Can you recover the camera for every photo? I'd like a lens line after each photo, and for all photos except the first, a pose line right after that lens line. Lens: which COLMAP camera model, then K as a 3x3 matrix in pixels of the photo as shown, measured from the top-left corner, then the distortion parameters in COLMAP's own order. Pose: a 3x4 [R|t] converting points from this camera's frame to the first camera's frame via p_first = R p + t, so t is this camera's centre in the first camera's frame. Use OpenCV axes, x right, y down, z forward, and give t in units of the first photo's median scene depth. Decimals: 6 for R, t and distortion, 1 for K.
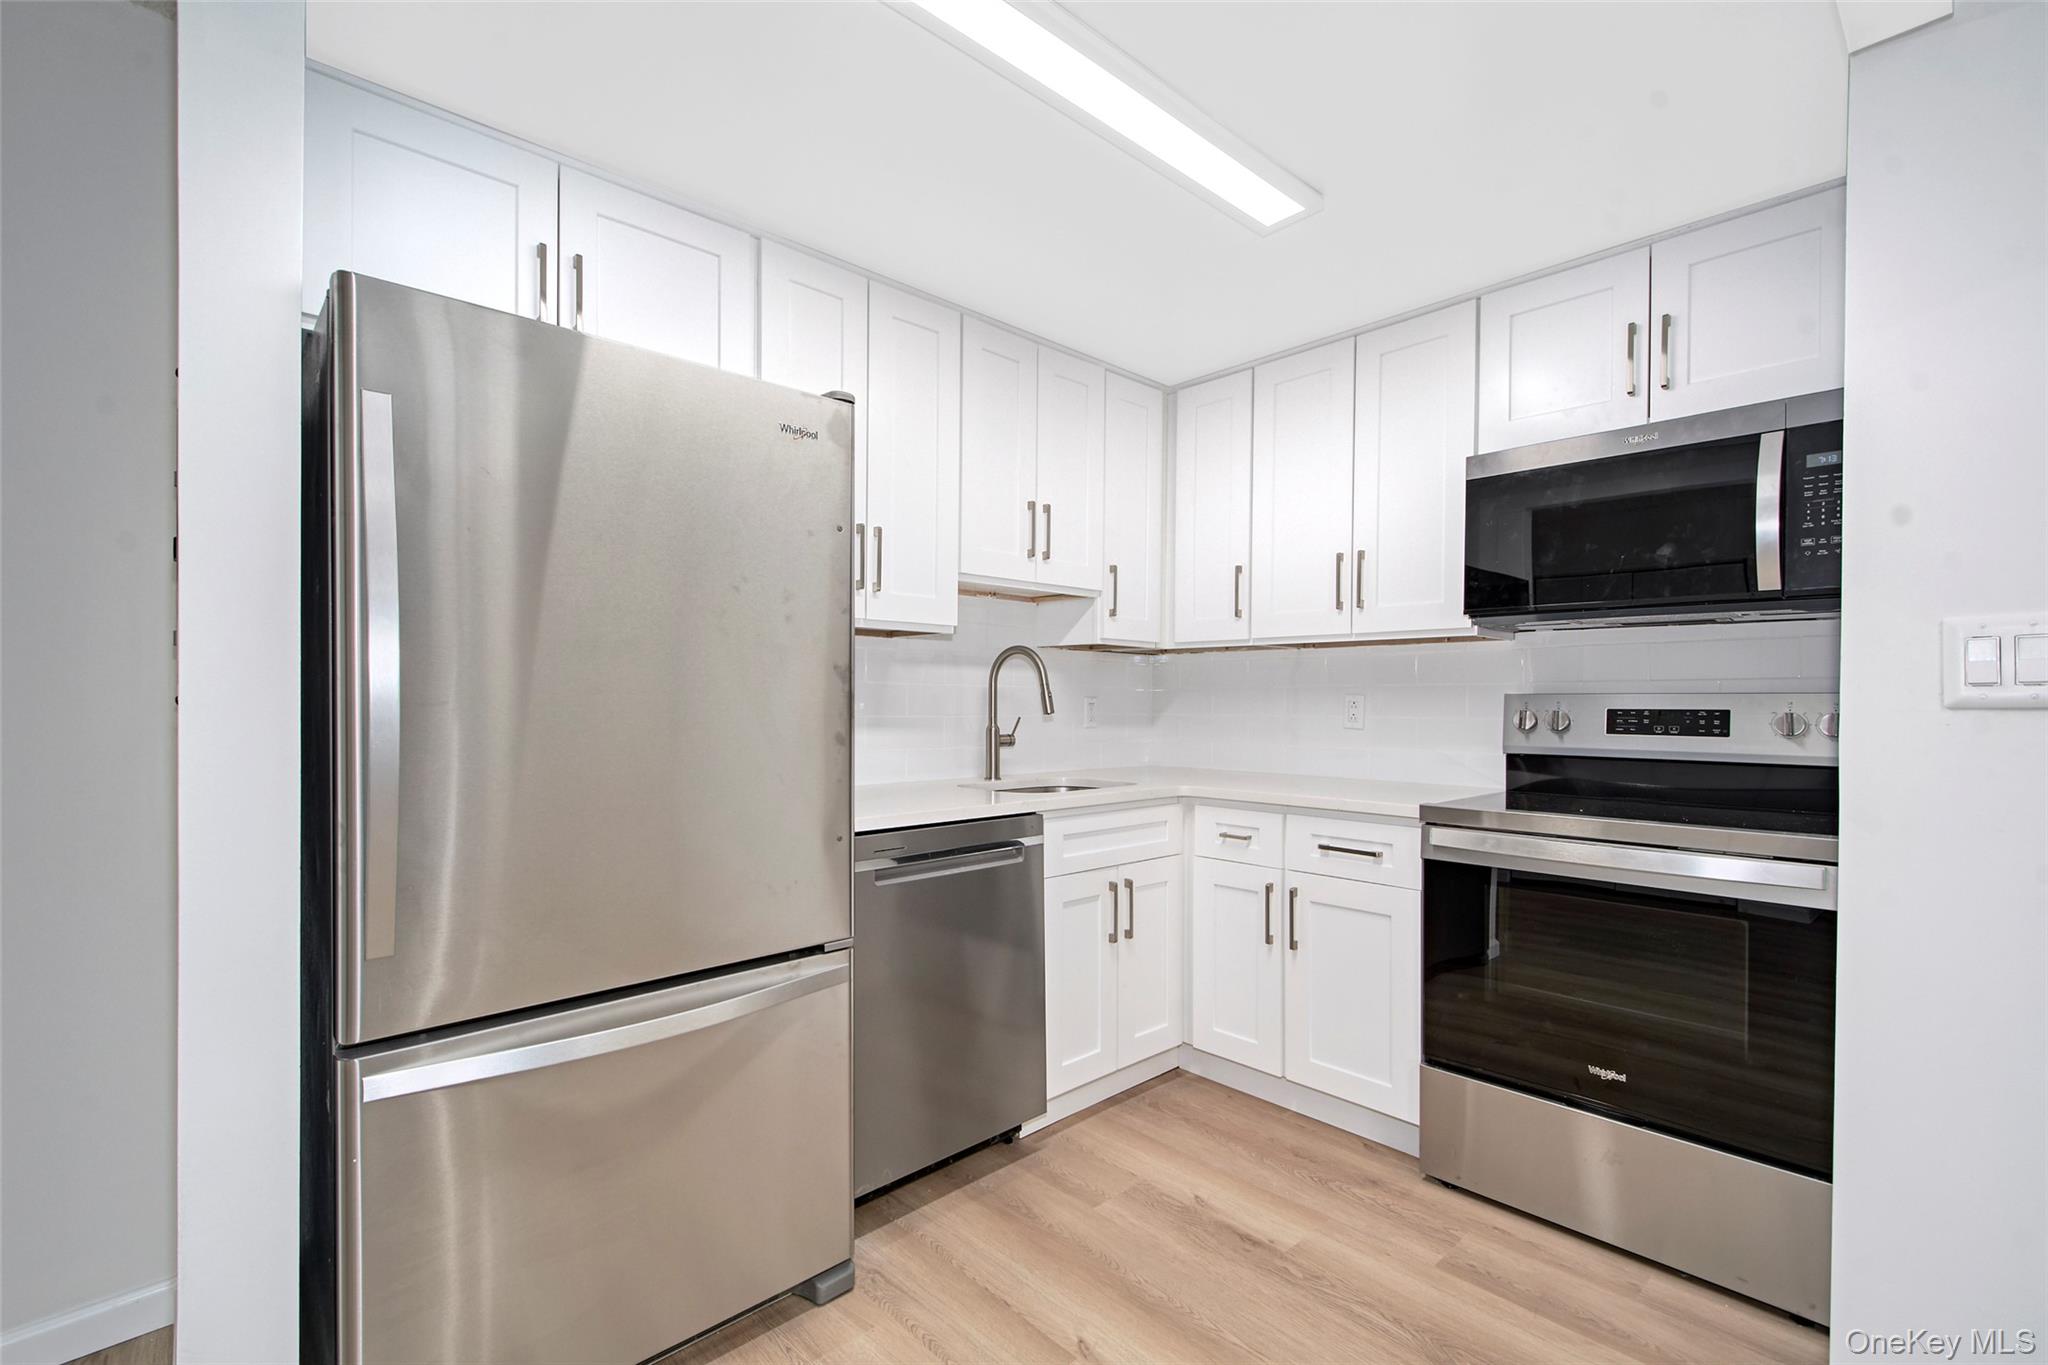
lens RADIAL K [[892.7, 0, 1005.8], [0, 892.7, 704.0], [0, 0, 1]] dist [0.013723, -0.009162]
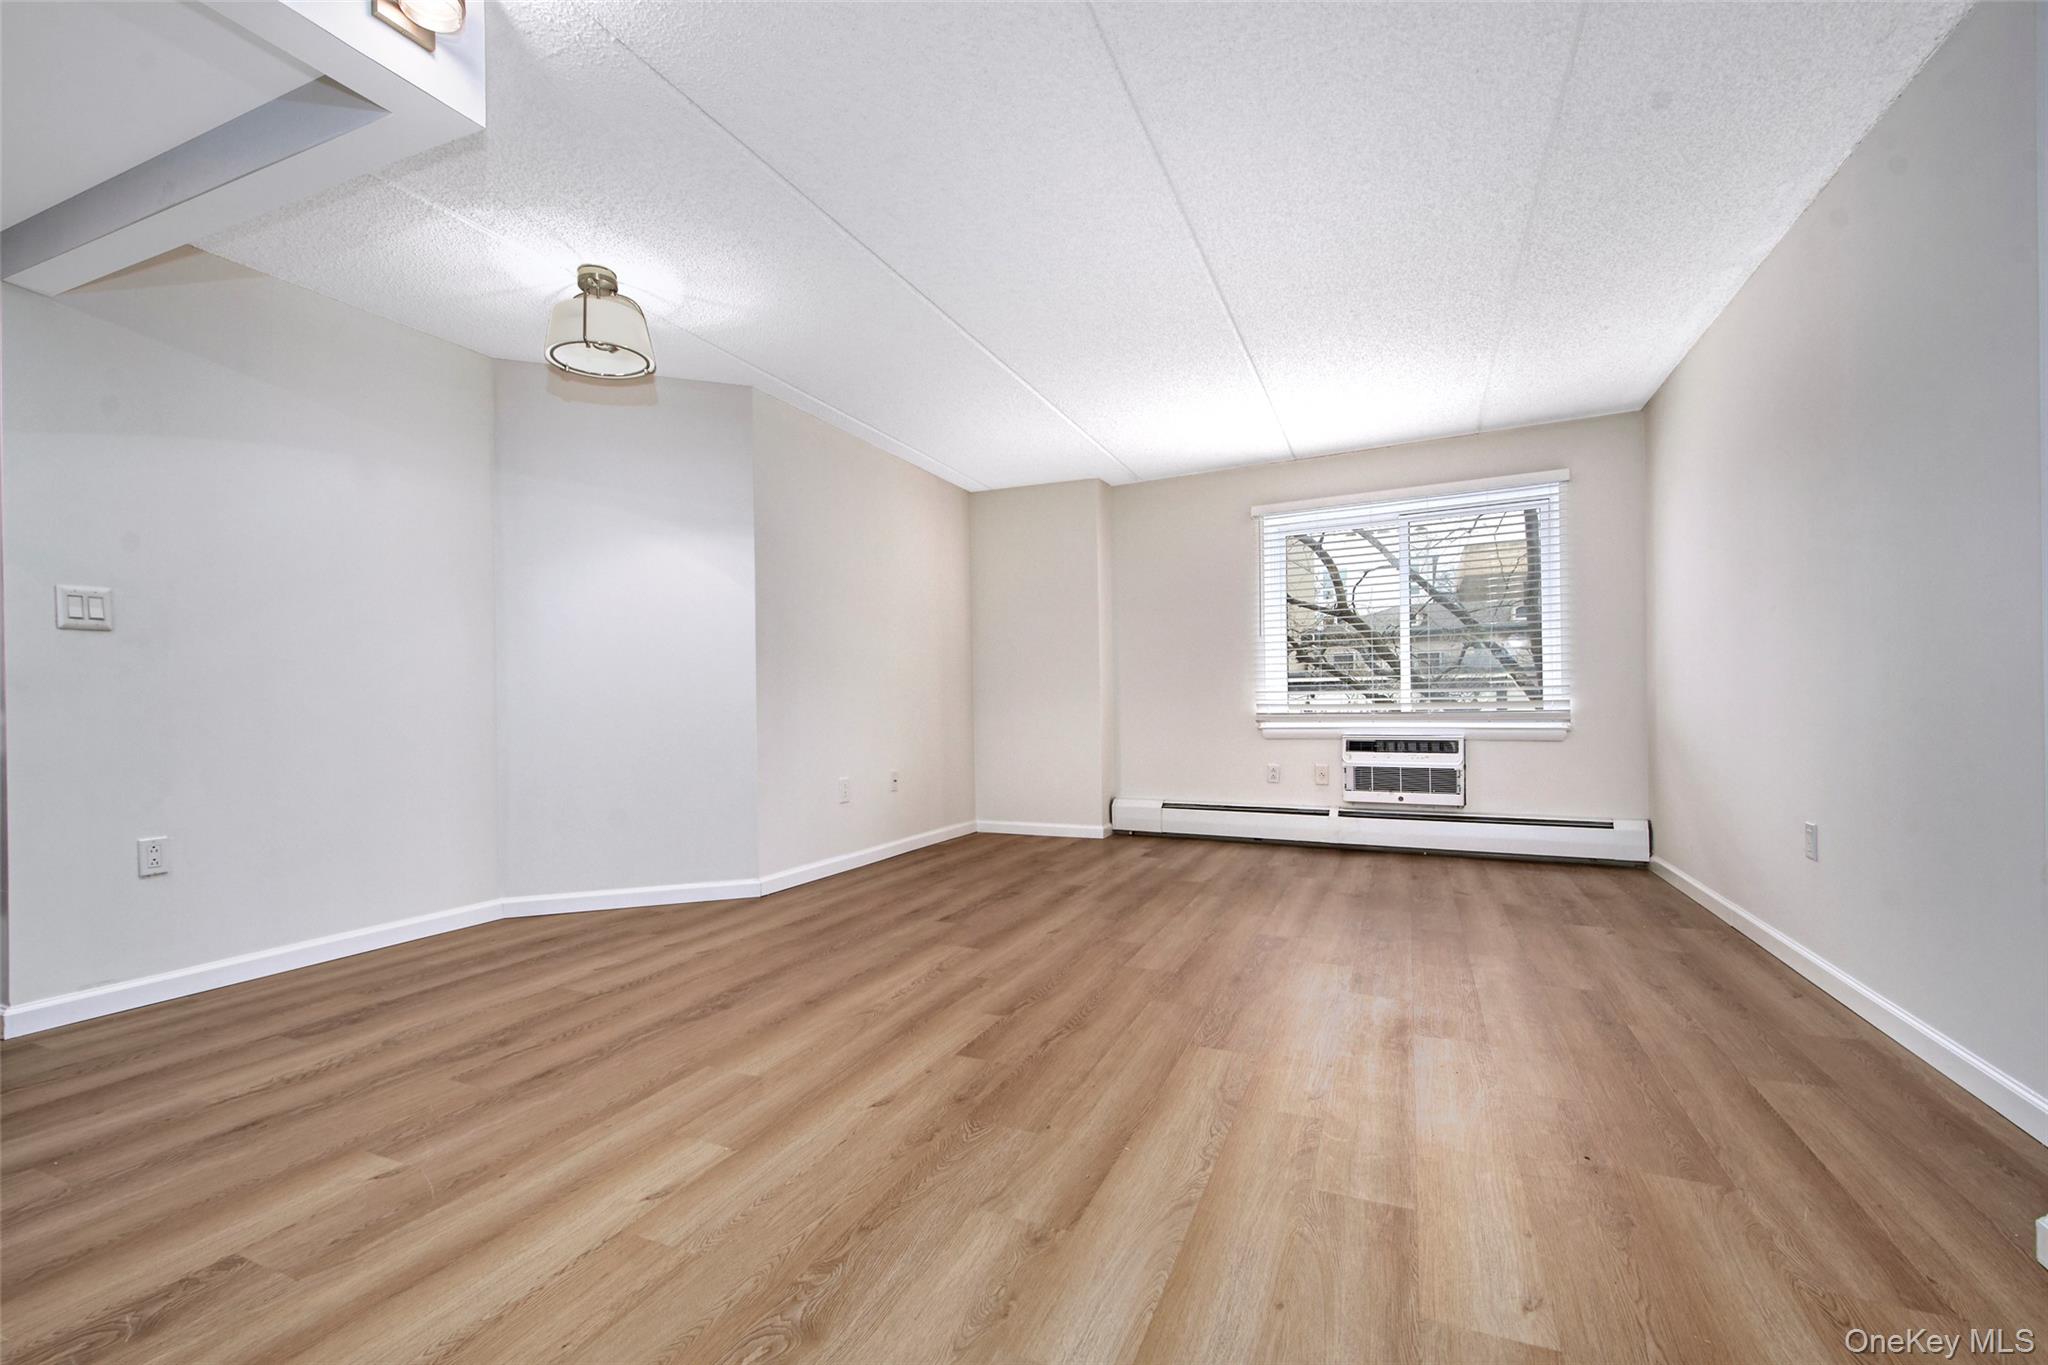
lens RADIAL K [[892.7, 0, 1005.8], [0, 892.7, 704.0], [0, 0, 1]] dist [0.013723, -0.009162]
pose [[-0.406715, -0.002451, 0.913552, -0.875417], [0.013004, 0.999880, 0.008472, 0.095574], [-0.913462, 0.015326, -0.406634, -0.081007]]
